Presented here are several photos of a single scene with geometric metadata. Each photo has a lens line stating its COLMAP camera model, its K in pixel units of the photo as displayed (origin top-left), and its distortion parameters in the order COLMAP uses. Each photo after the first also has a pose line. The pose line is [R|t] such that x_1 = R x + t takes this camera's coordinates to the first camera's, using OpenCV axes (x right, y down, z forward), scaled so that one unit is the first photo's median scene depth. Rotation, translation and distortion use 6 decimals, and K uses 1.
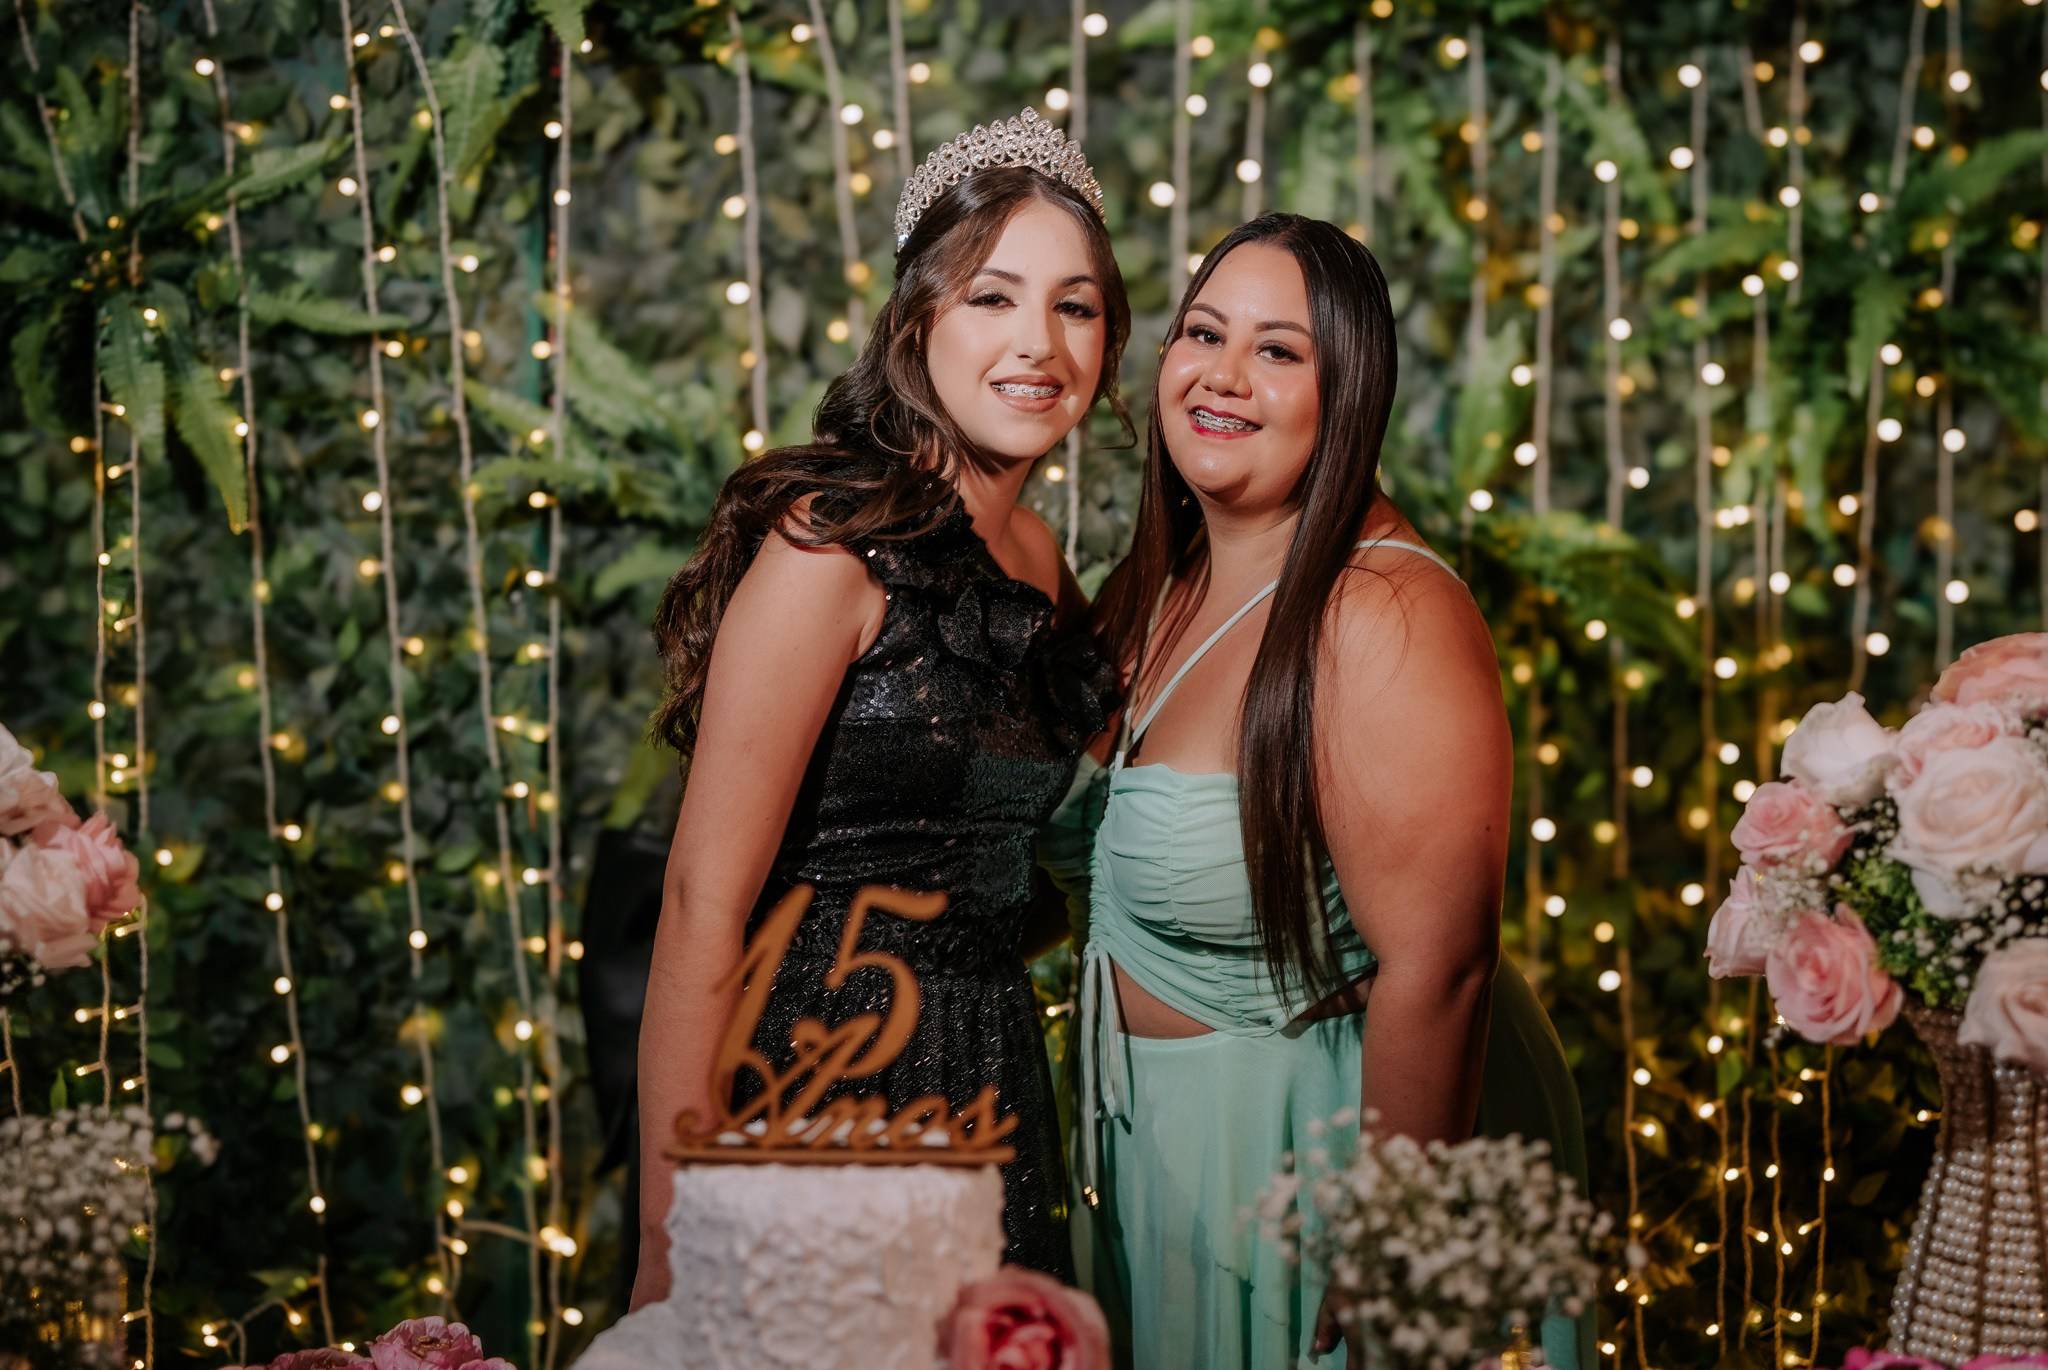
lens RADIAL K [[2200.9, 0, 1033.6], [0, 2200.9, 695.1], [0, 0, 1]] dist [-0.000975, -0.008537]
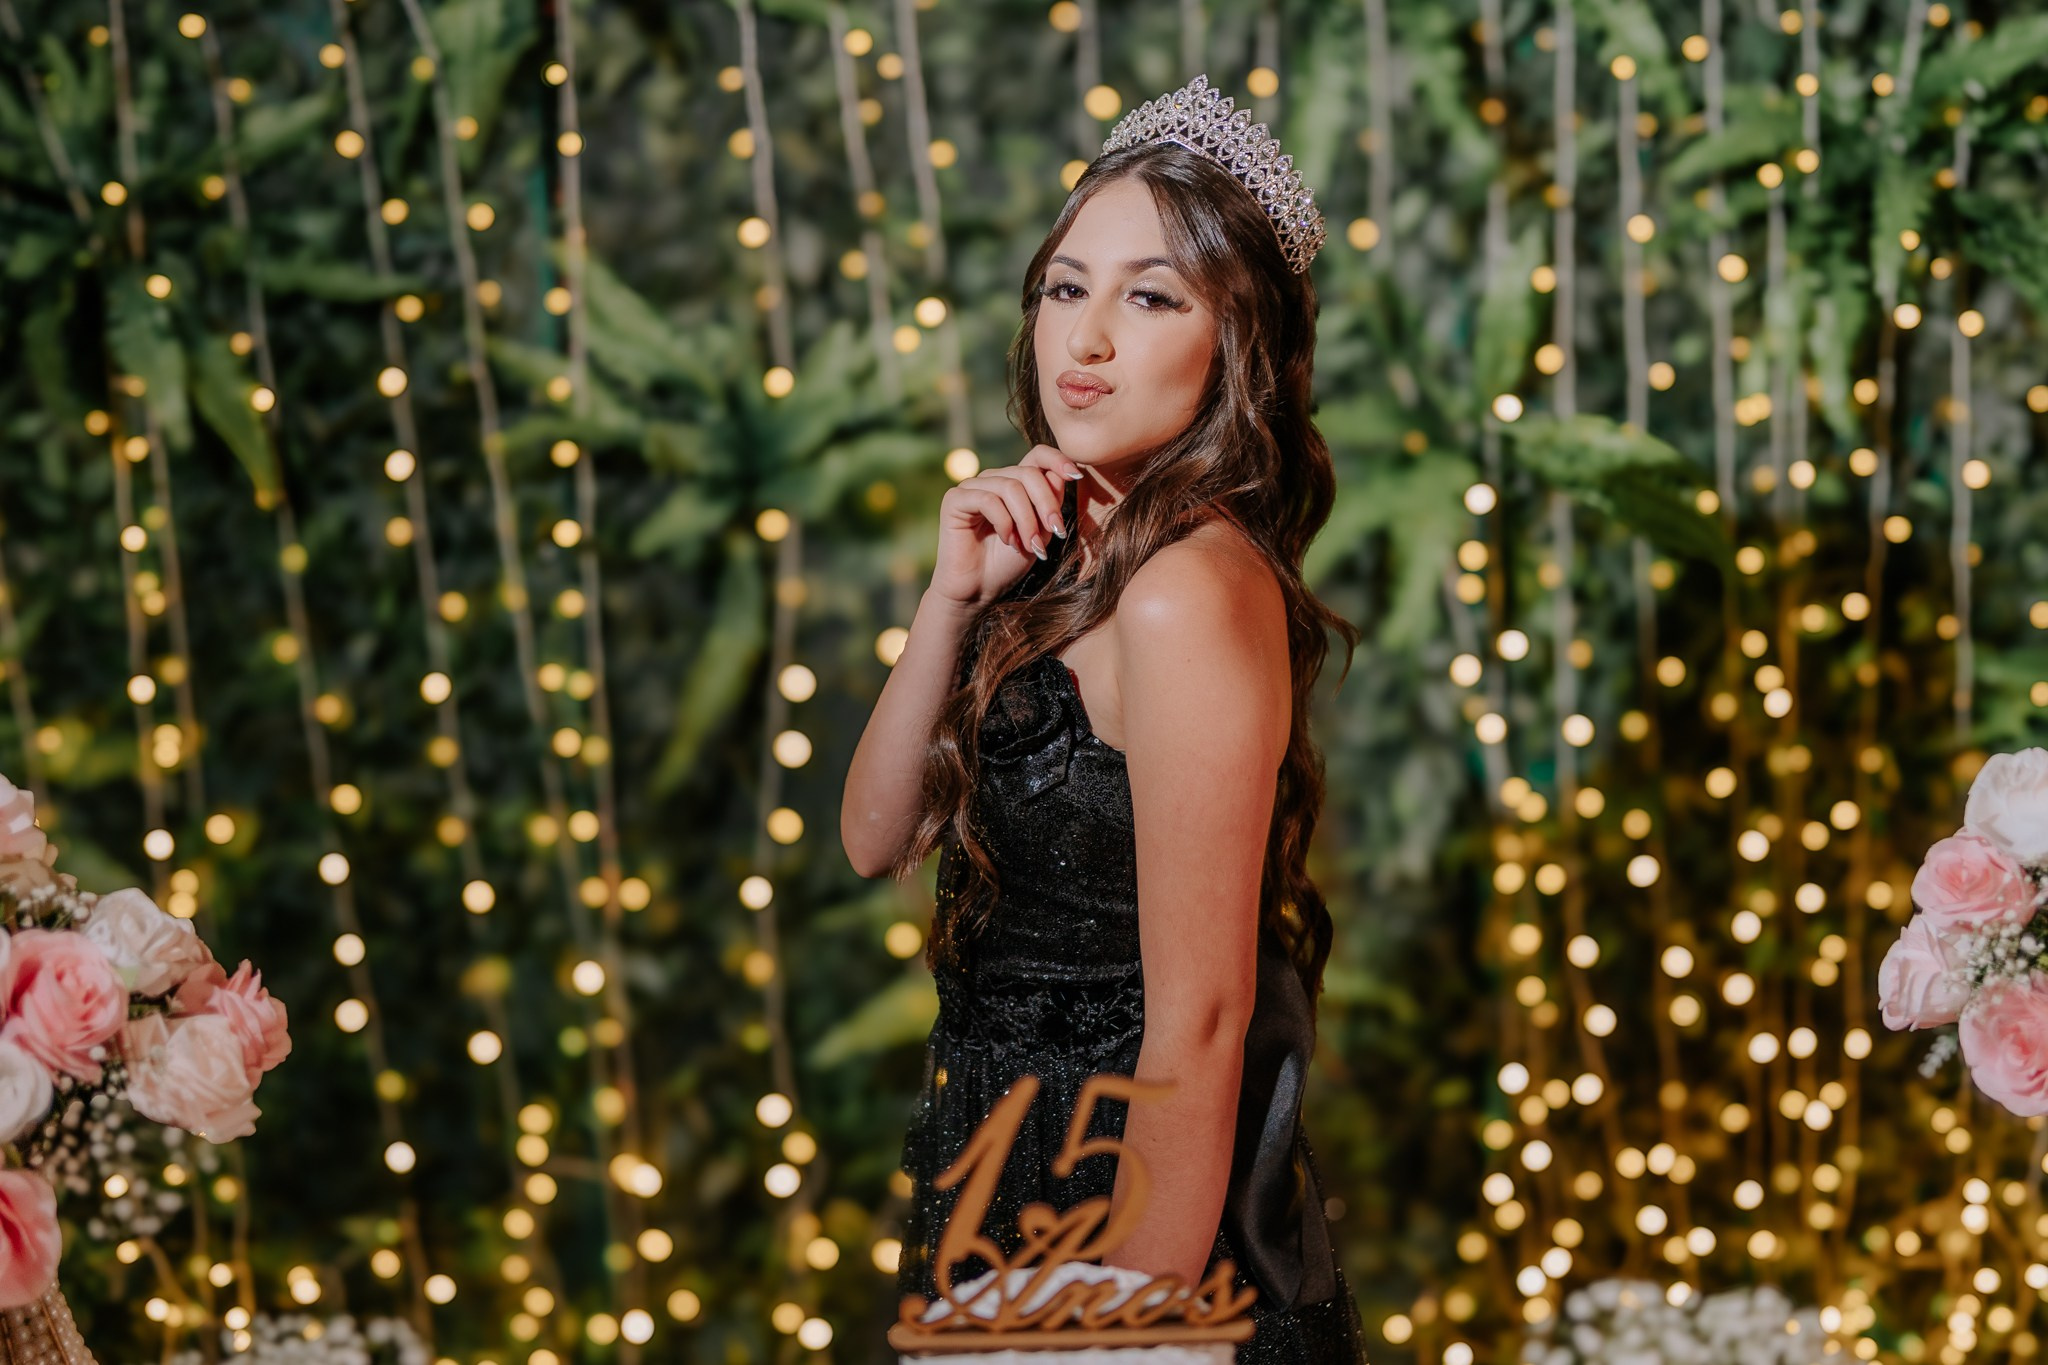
lens RADIAL K [[2107.7, 0, 1021.4], [0, 2107.7, 683.5], [0, 0, 1]] dist [0.001884, -0.006392]
pose [[0.998454, -0.051996, 0.019649, -0.043113], [0.049964, 0.994445, 0.092642, -0.063213], [-0.024357, -0.091517, 0.995506, 0.035074]]
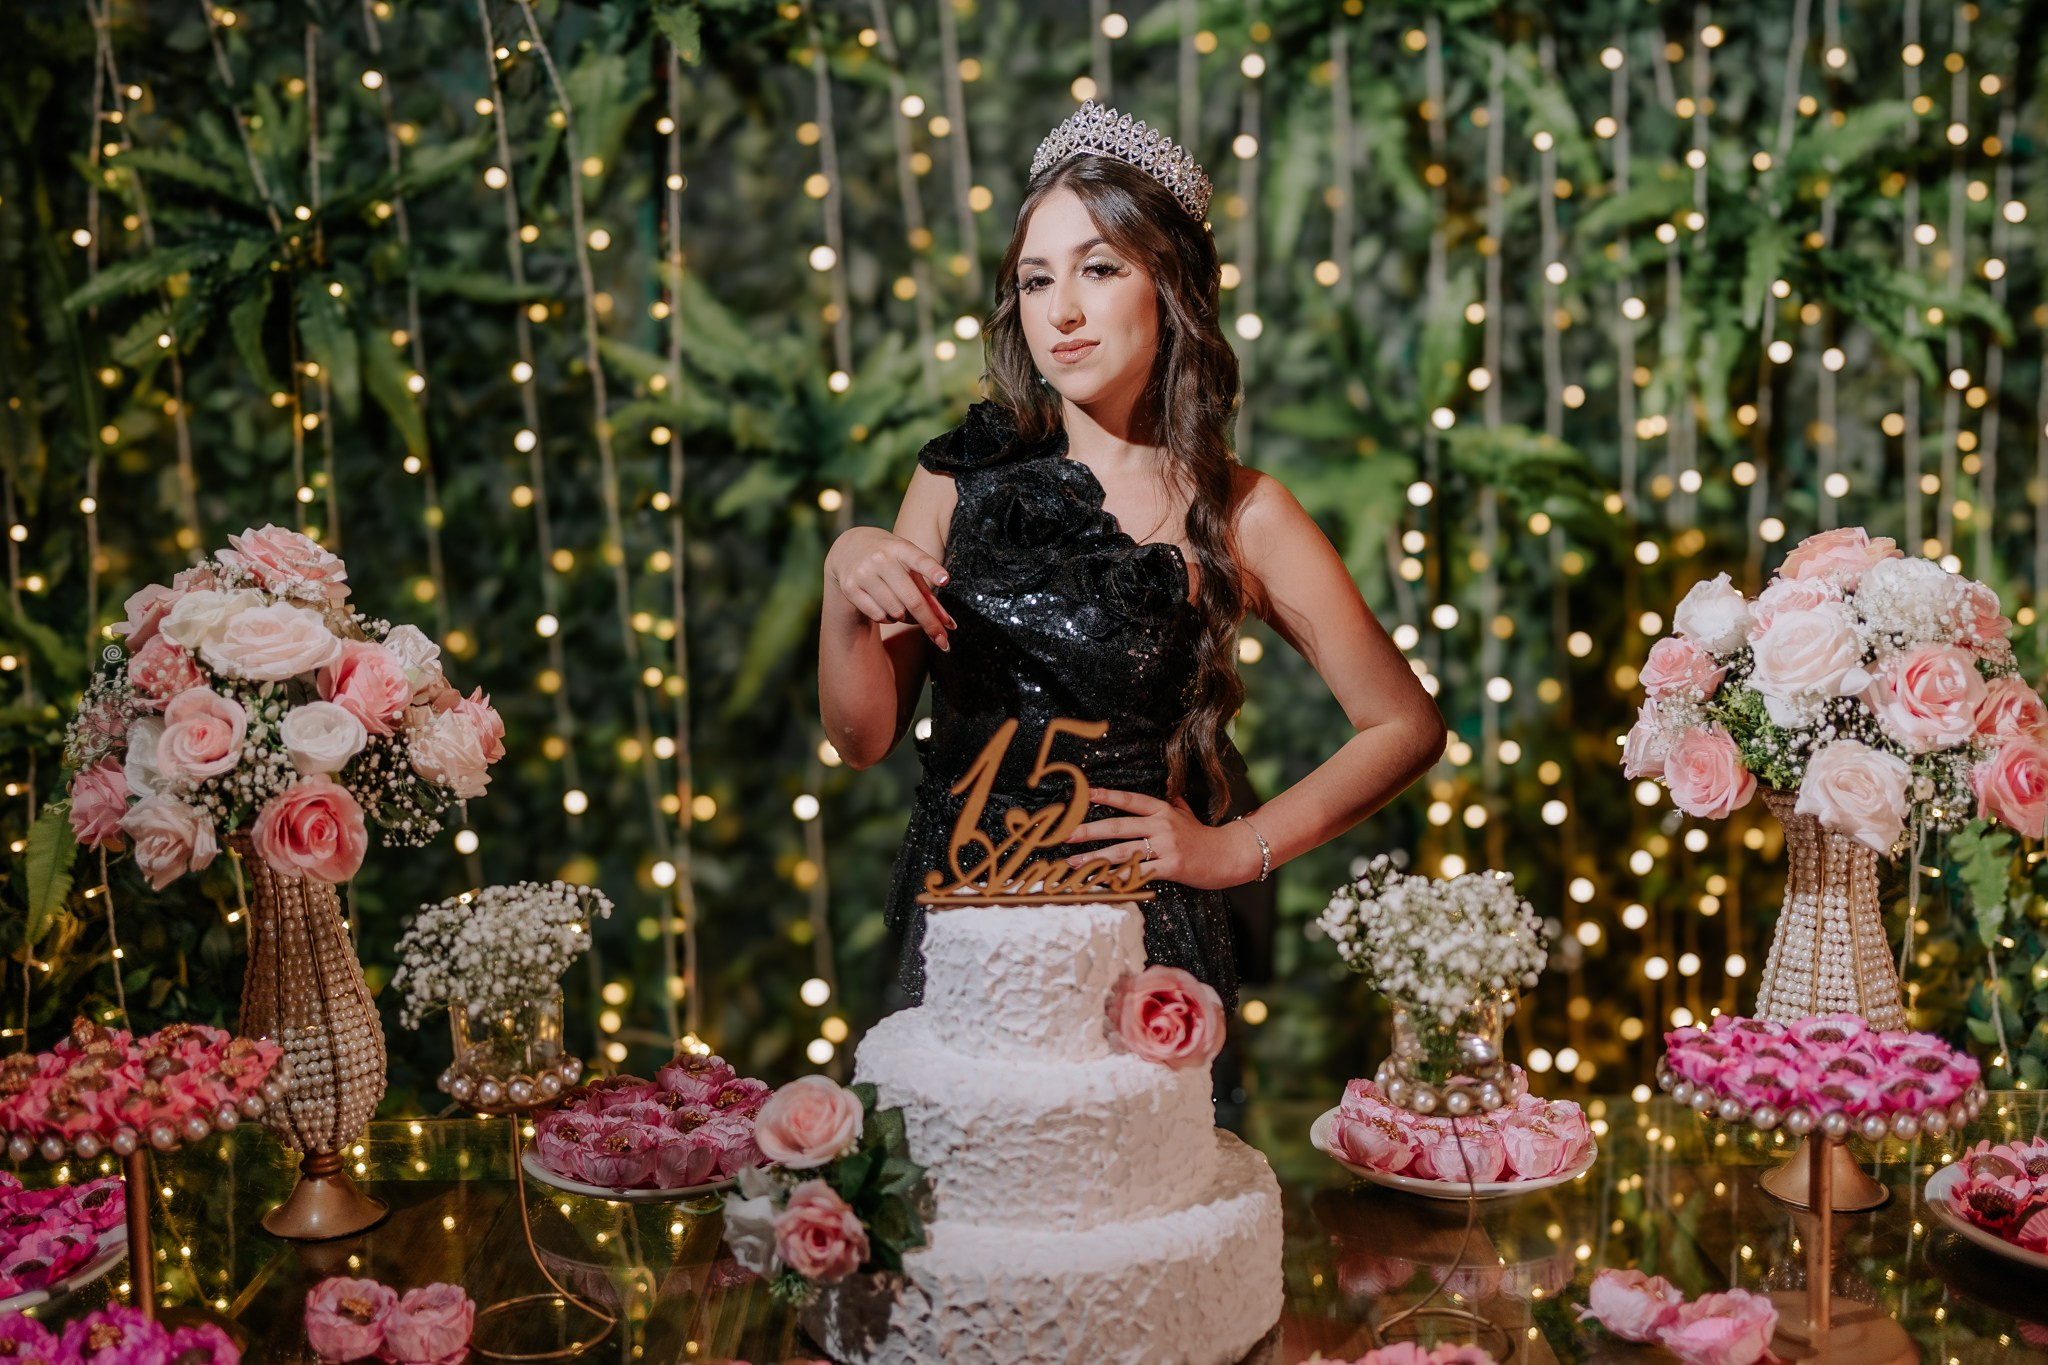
lens RADIAL K [[2108.1, 0, 1016.4], [0, 2108.1, 686.8], [0, 0, 1]] dist [-0.007519, -0.014702]
pose [[0.999693, -0.024089, 0.005745, -0.040739], [0.023796, 0.998632, 0.046551, -0.000742], [-0.006859, -0.046400, 0.998899, -0.158733]]
